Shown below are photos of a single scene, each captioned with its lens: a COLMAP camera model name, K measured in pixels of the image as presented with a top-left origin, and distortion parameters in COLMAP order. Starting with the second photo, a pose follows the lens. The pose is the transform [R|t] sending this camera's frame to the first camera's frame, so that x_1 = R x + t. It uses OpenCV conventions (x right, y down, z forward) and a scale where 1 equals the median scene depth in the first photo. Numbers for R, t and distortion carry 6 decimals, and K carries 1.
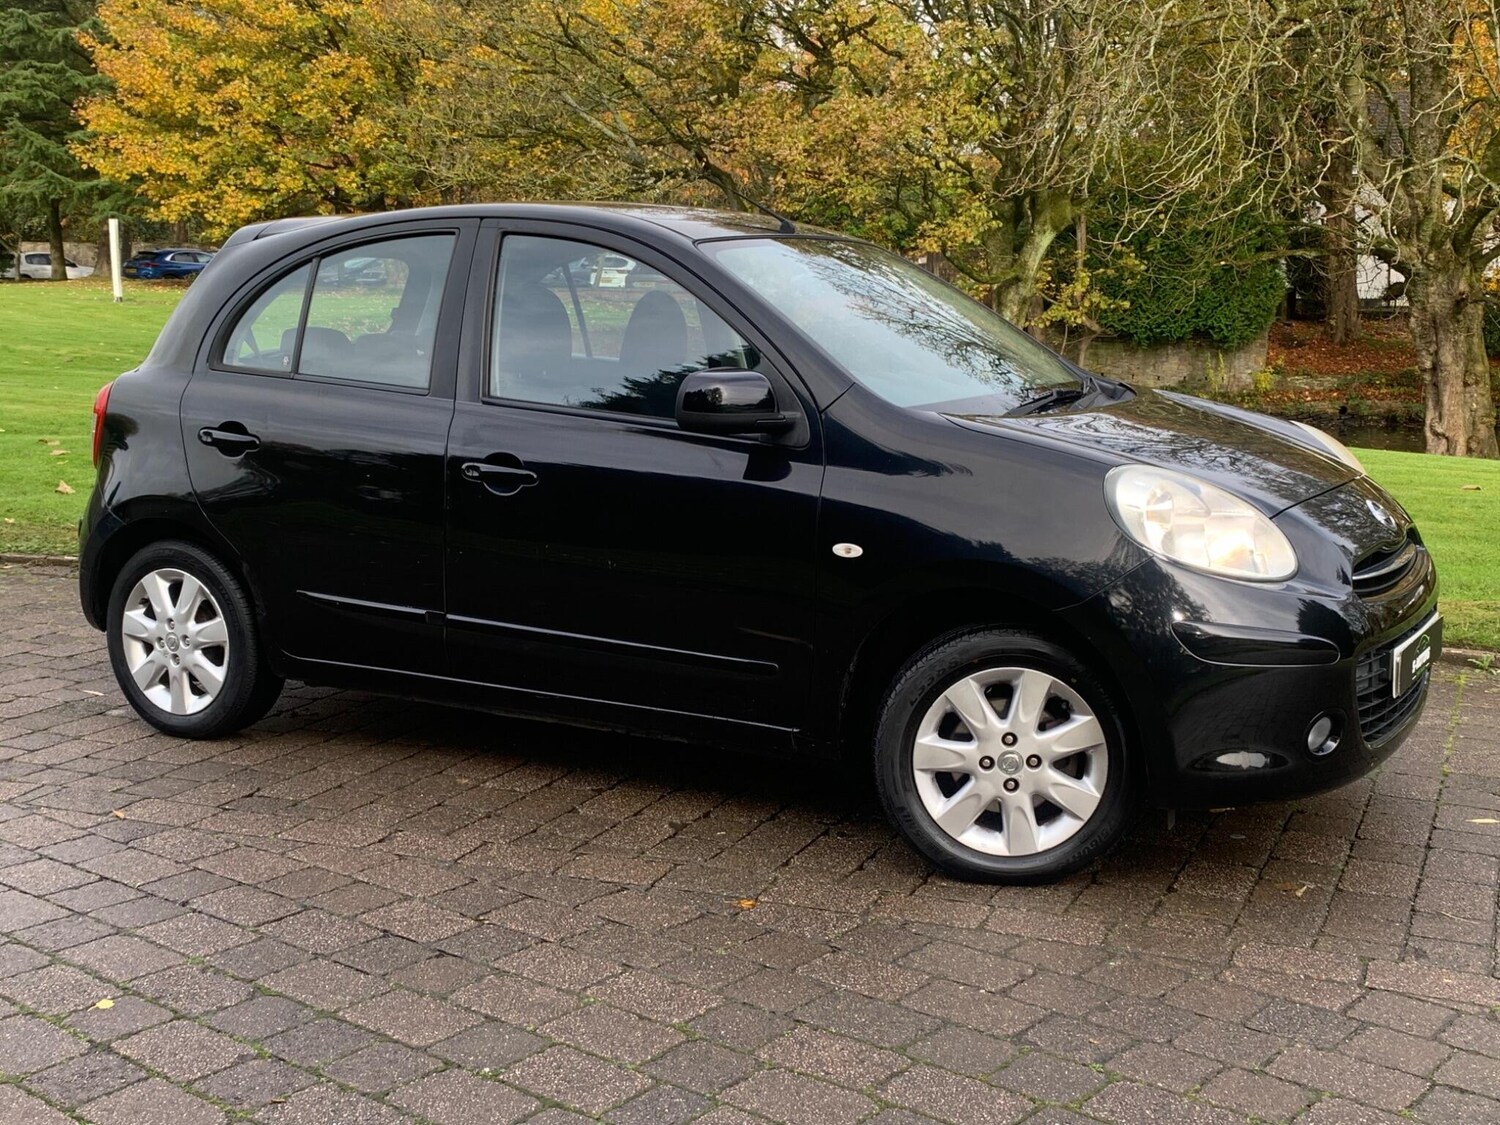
lens RADIAL K [[1747.0, 0, 766.8], [0, 1747.0, 564.0], [0, 0, 1]] dist [0.147571, -0.444832]
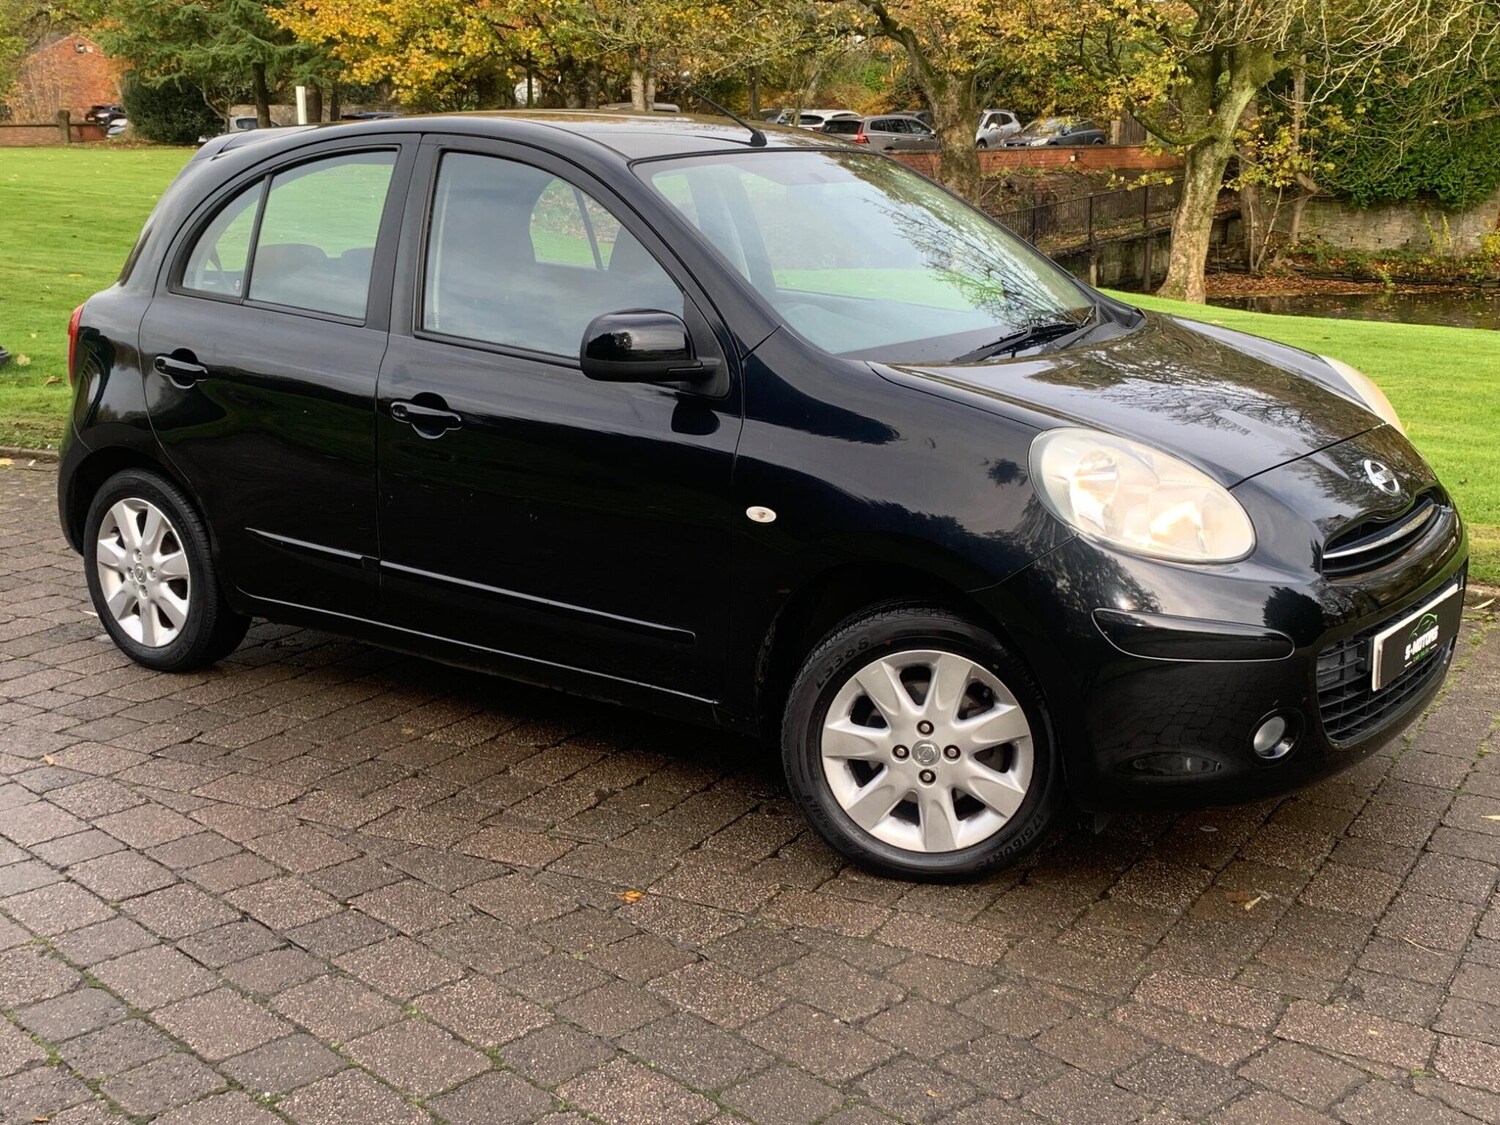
lens RADIAL K [[1751.3, 0, 755.8], [0, 1751.3, 579.3], [0, 0, 1]] dist [0.143312, -0.421048]
pose [[0.992487, 0.022033, -0.120353, 0.138860], [-0.011622, 0.996182, 0.086529, -0.047743], [0.121800, -0.084480, 0.988953, 0.082639]]
